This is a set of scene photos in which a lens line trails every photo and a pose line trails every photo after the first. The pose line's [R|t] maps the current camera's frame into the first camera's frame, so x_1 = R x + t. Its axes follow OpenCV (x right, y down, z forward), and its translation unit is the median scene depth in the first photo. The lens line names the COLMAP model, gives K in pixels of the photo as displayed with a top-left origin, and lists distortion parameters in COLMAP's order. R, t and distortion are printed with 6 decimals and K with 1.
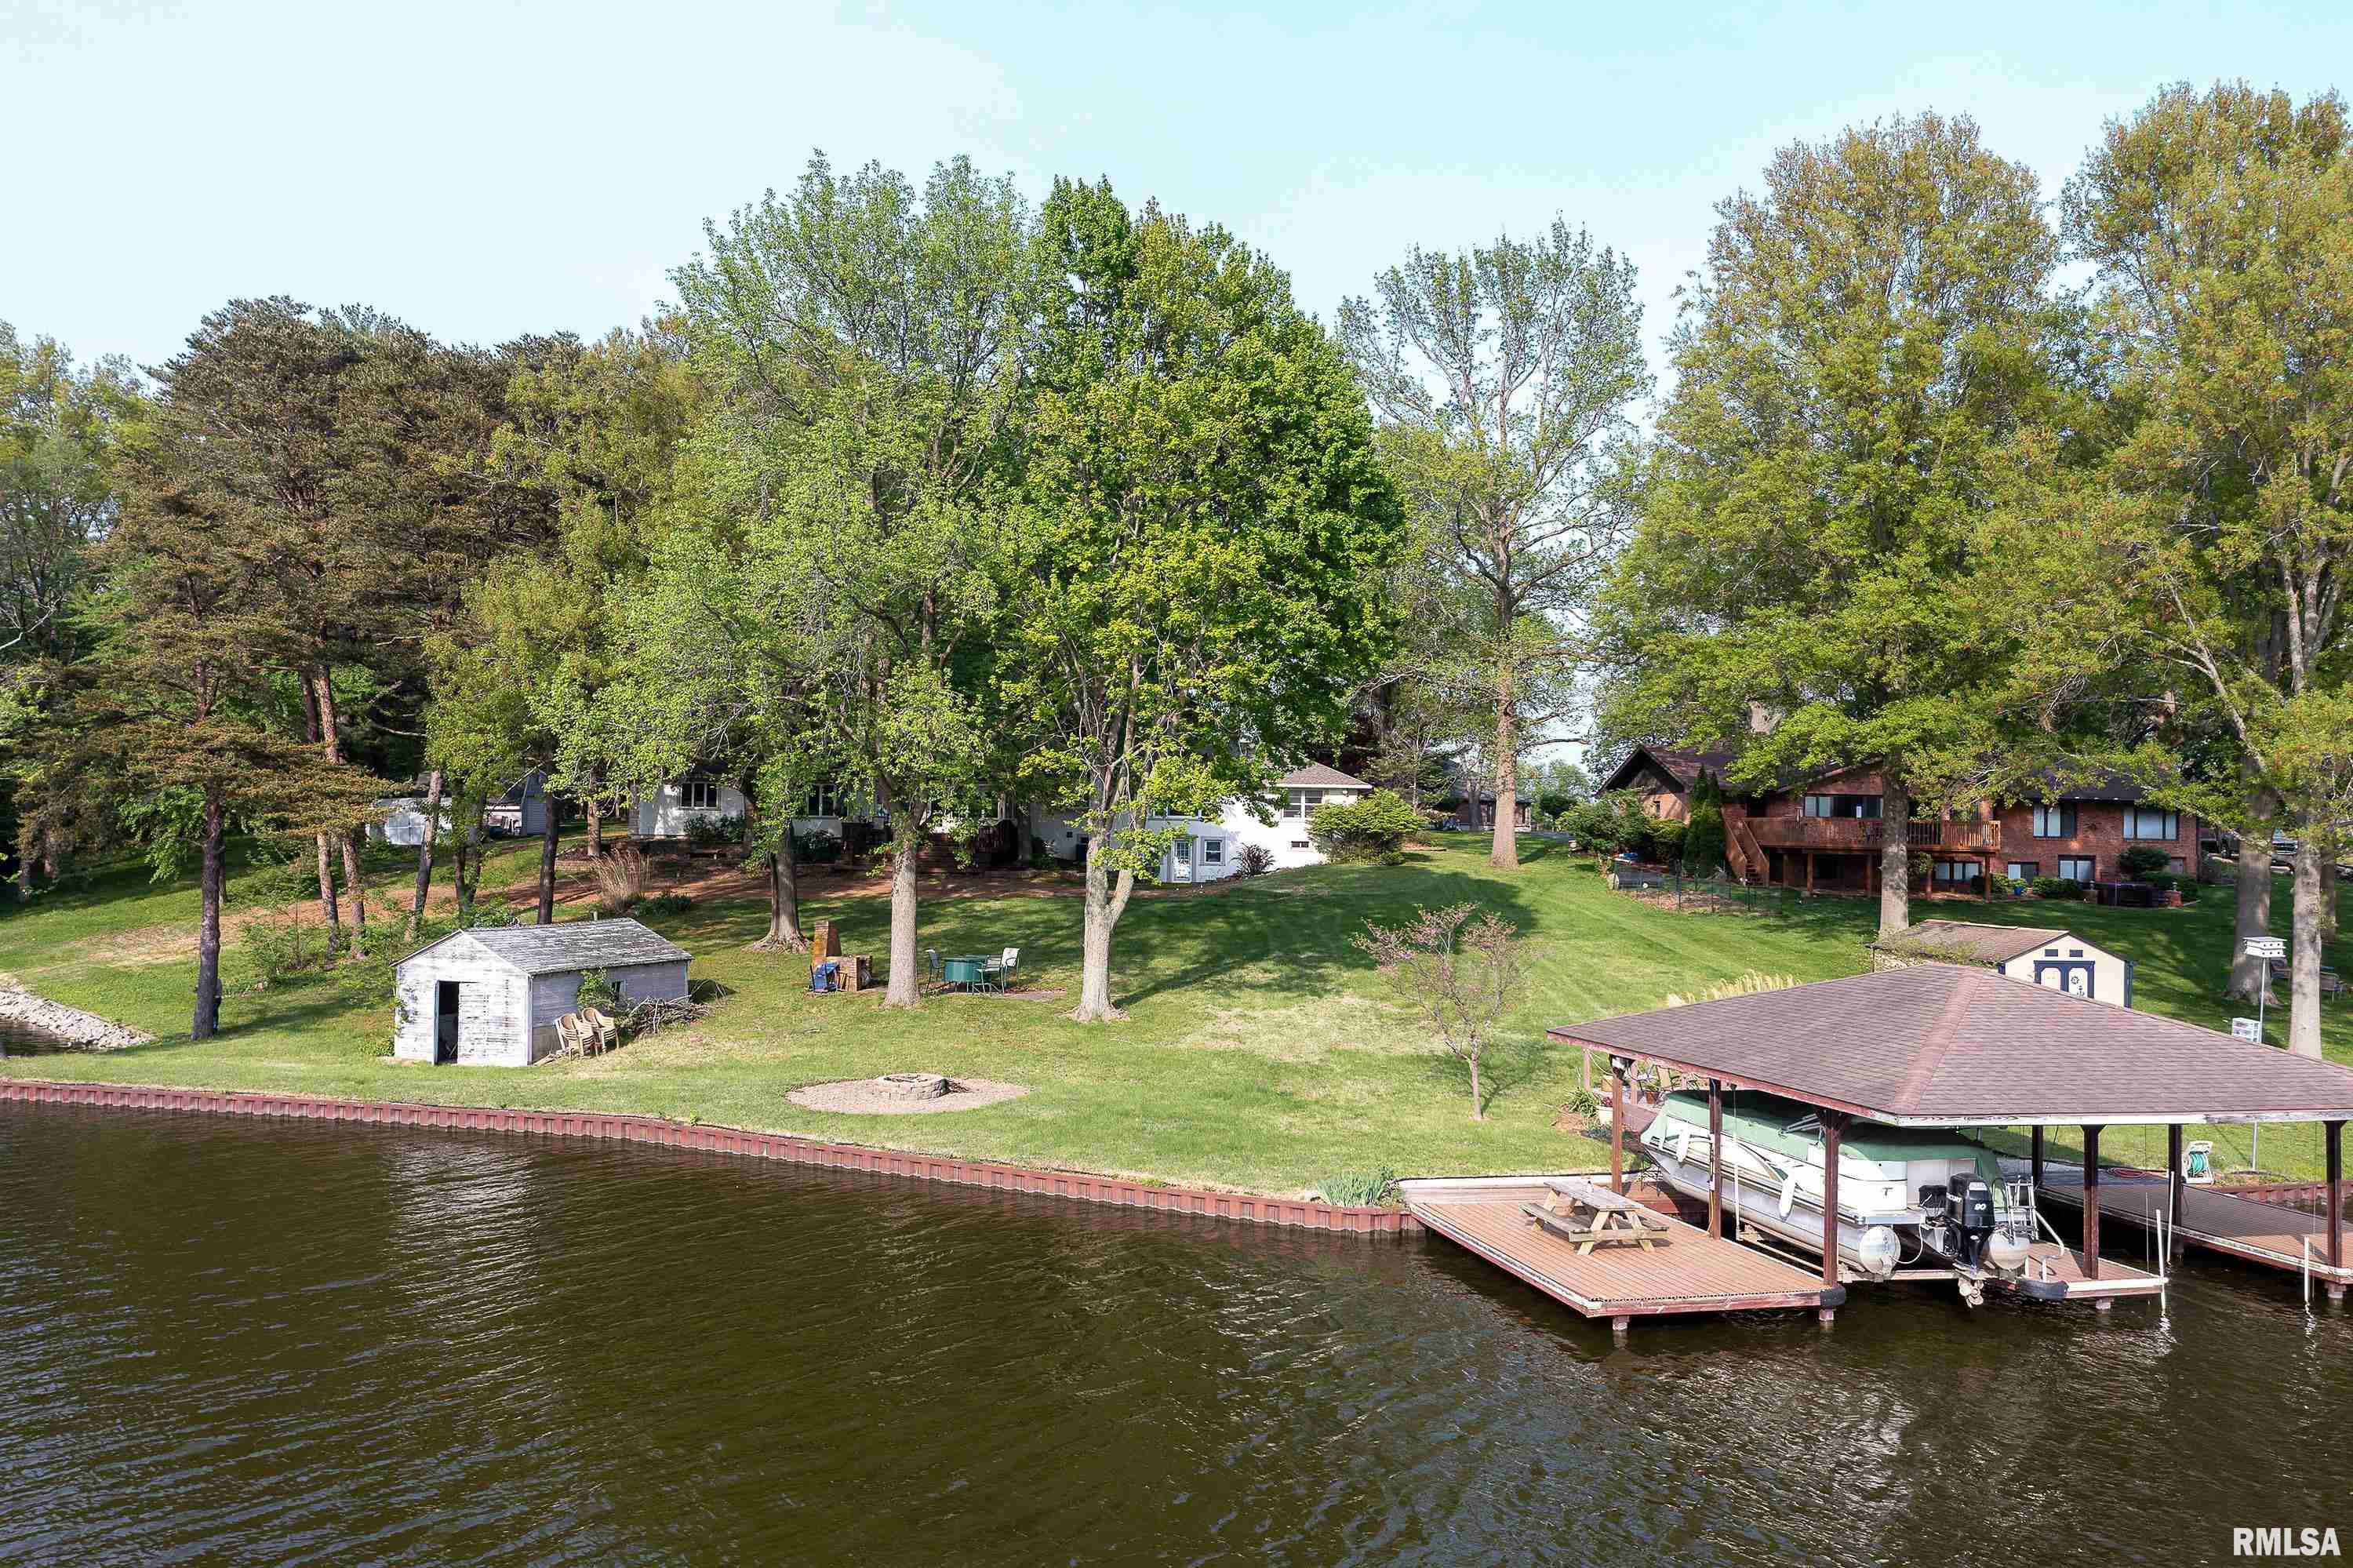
lens RADIAL K [[1869.1, 0, 1184.1], [0, 1869.1, 777.9], [0, 0, 1]] dist [-0.003901, 0.044250]
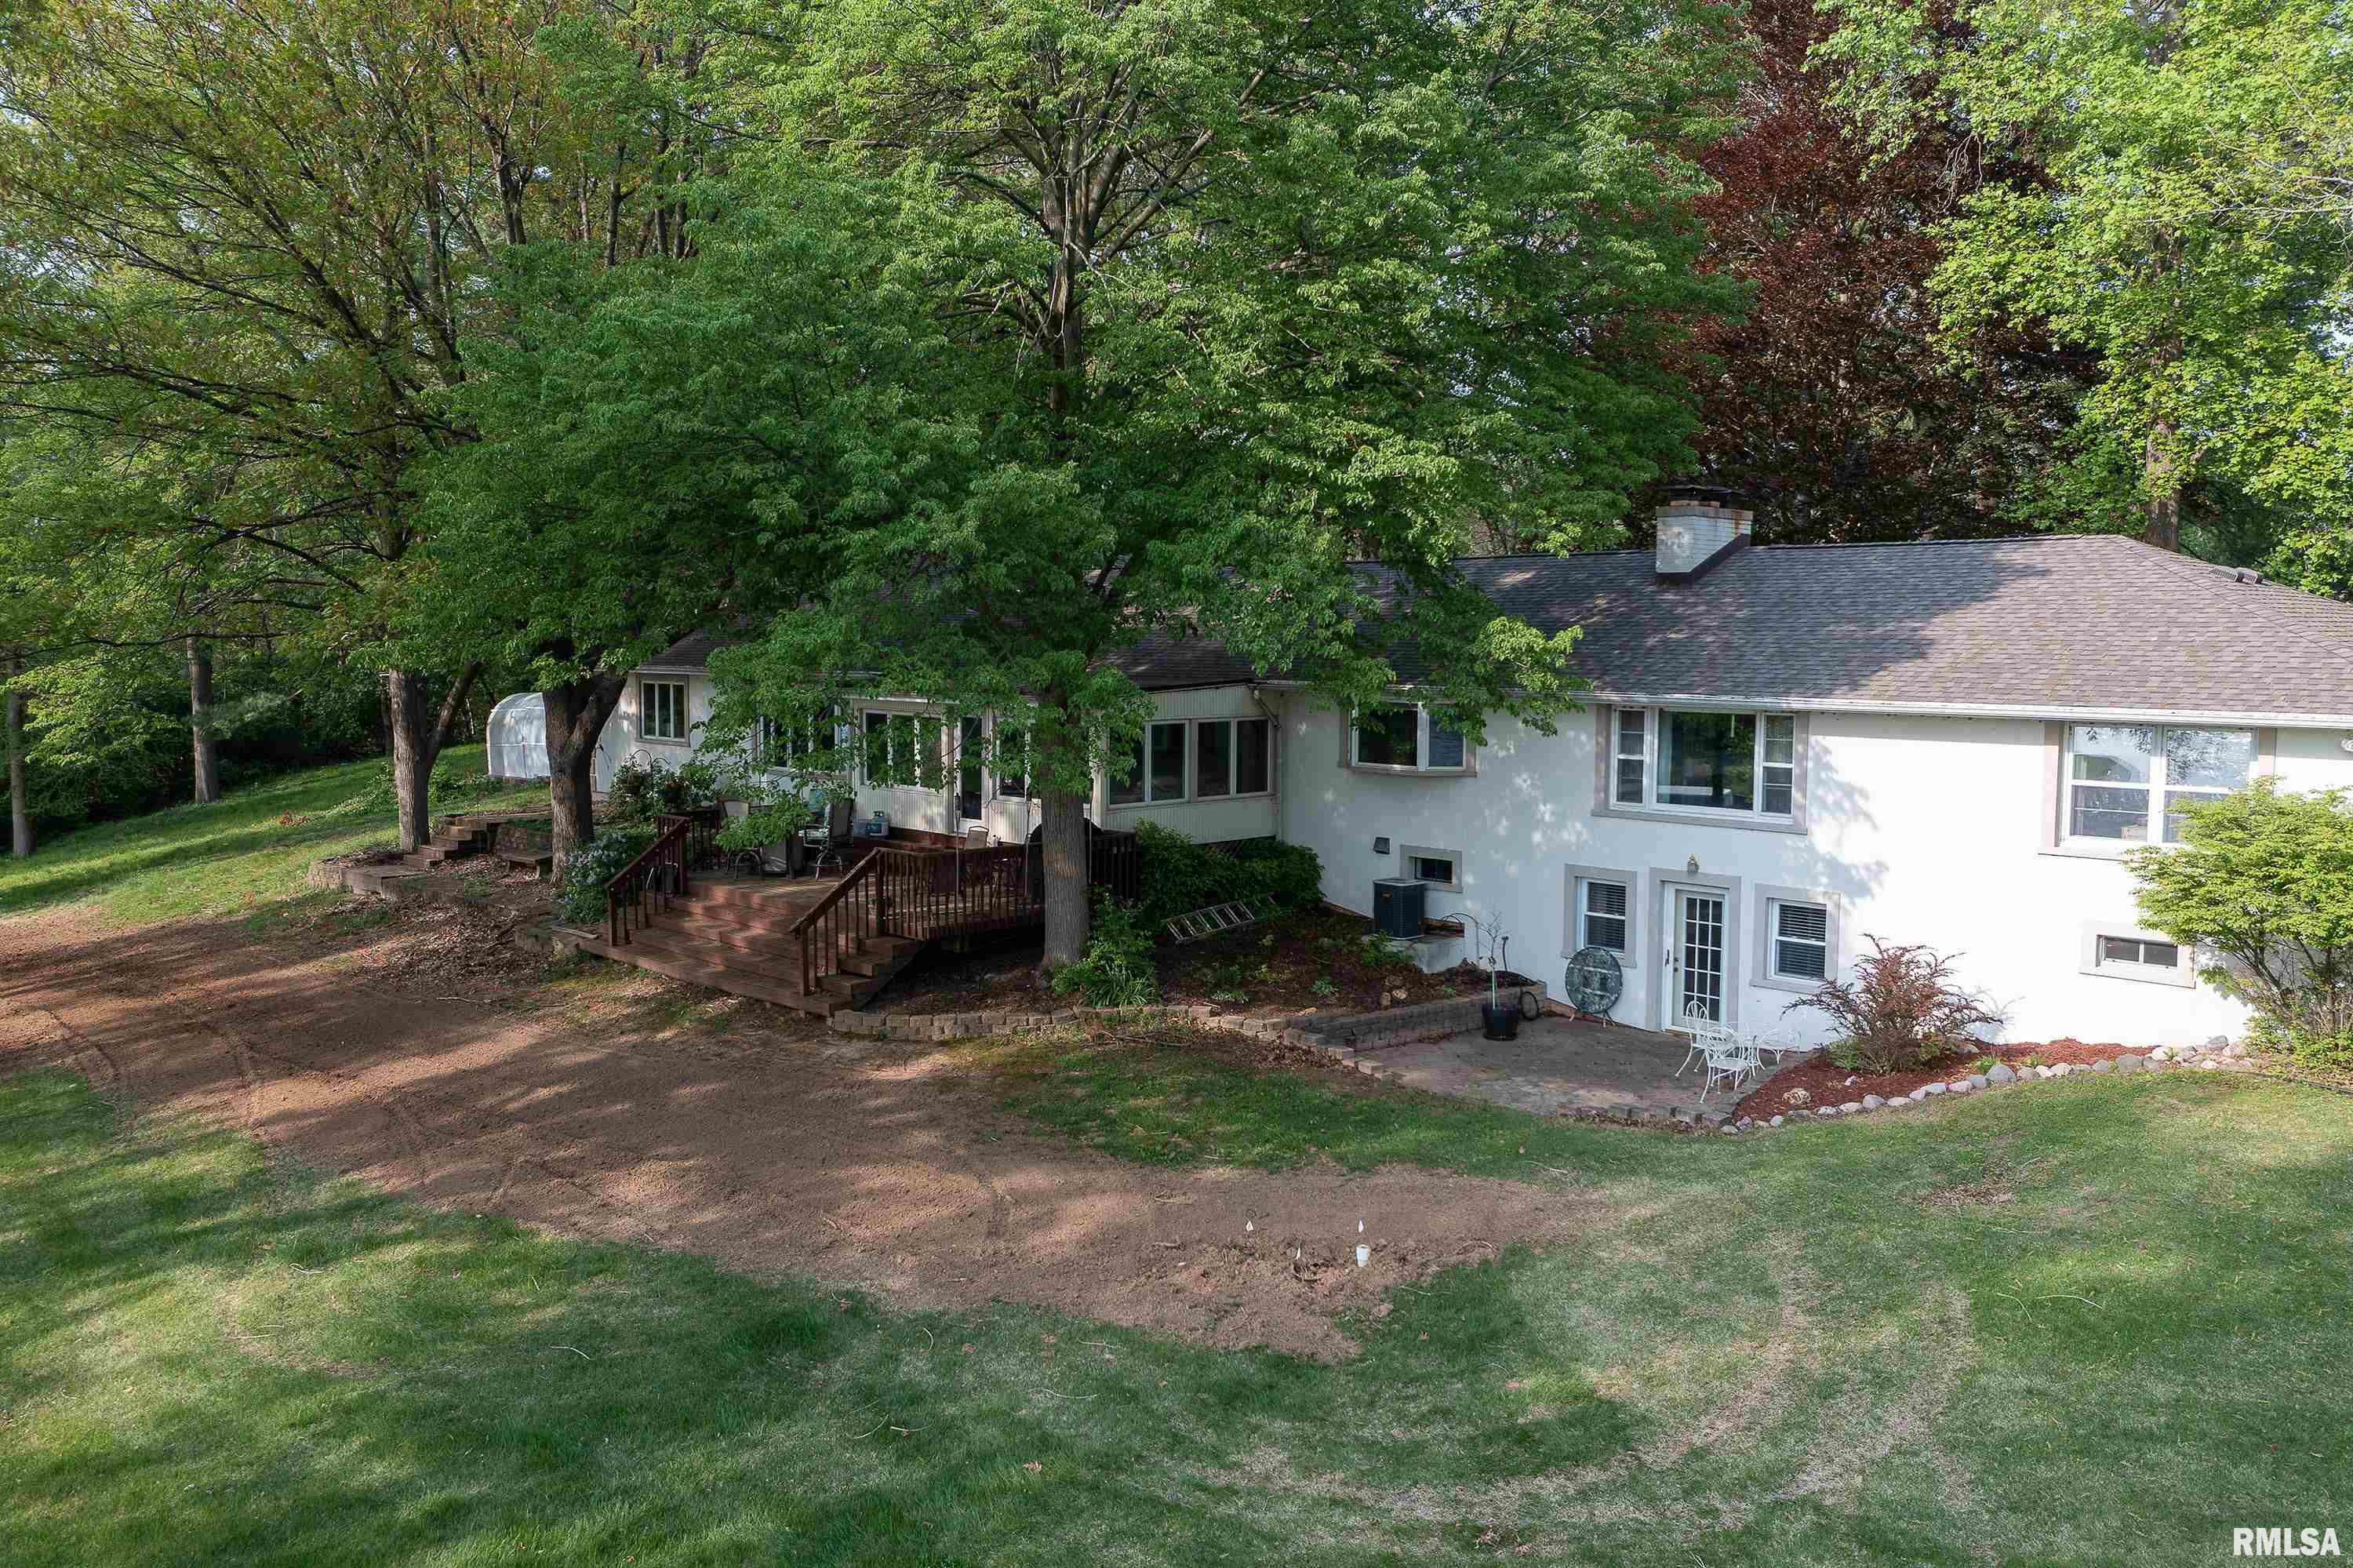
lens RADIAL K [[1869.1, 0, 1184.1], [0, 1869.1, 777.9], [0, 0, 1]] dist [-0.003901, 0.044250]
pose [[0.800349, 0.034044, -0.598567, 0.194055], [0.028273, 0.995132, 0.094404, -0.024357], [0.598867, -0.092480, 0.795491, 1.309401]]
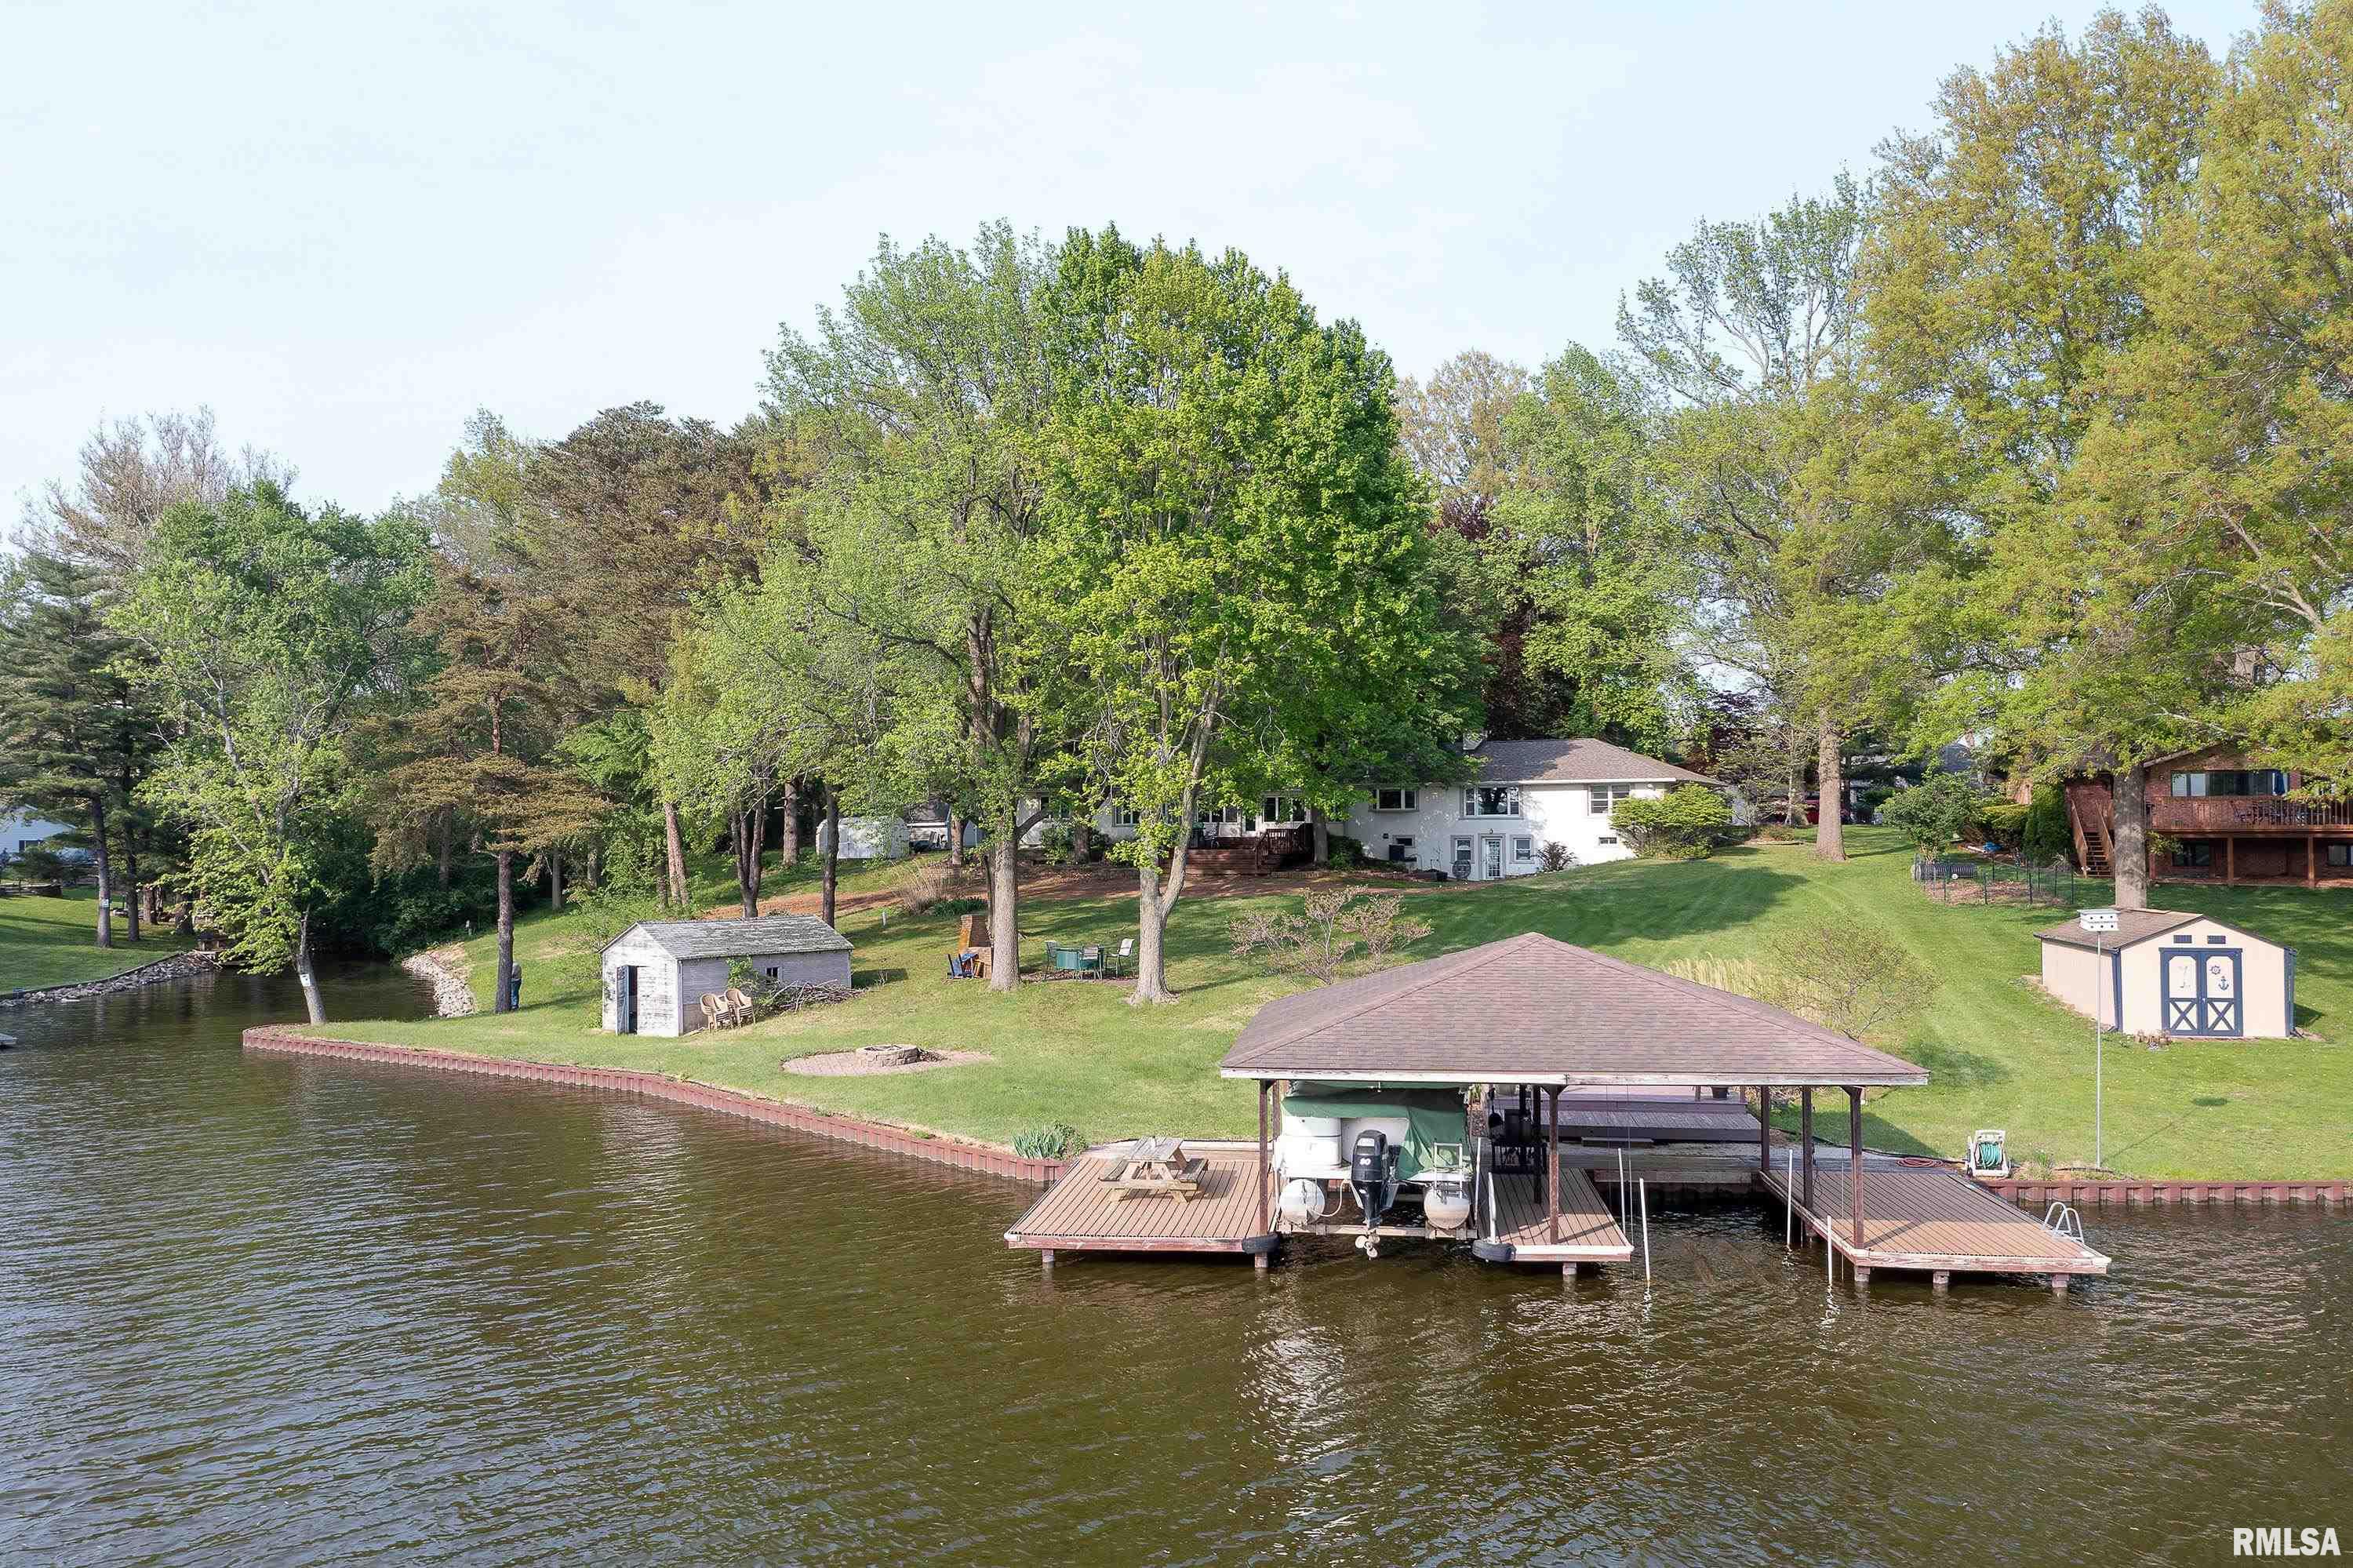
lens RADIAL K [[1869.1, 0, 1184.1], [0, 1869.1, 777.9], [0, 0, 1]] dist [-0.003901, 0.044250]
pose [[0.936814, -0.033463, -0.348223, 0.351697], [0.031204, 0.999440, -0.012094, 0.013652], [0.348433, 0.000464, 0.937334, 0.000449]]
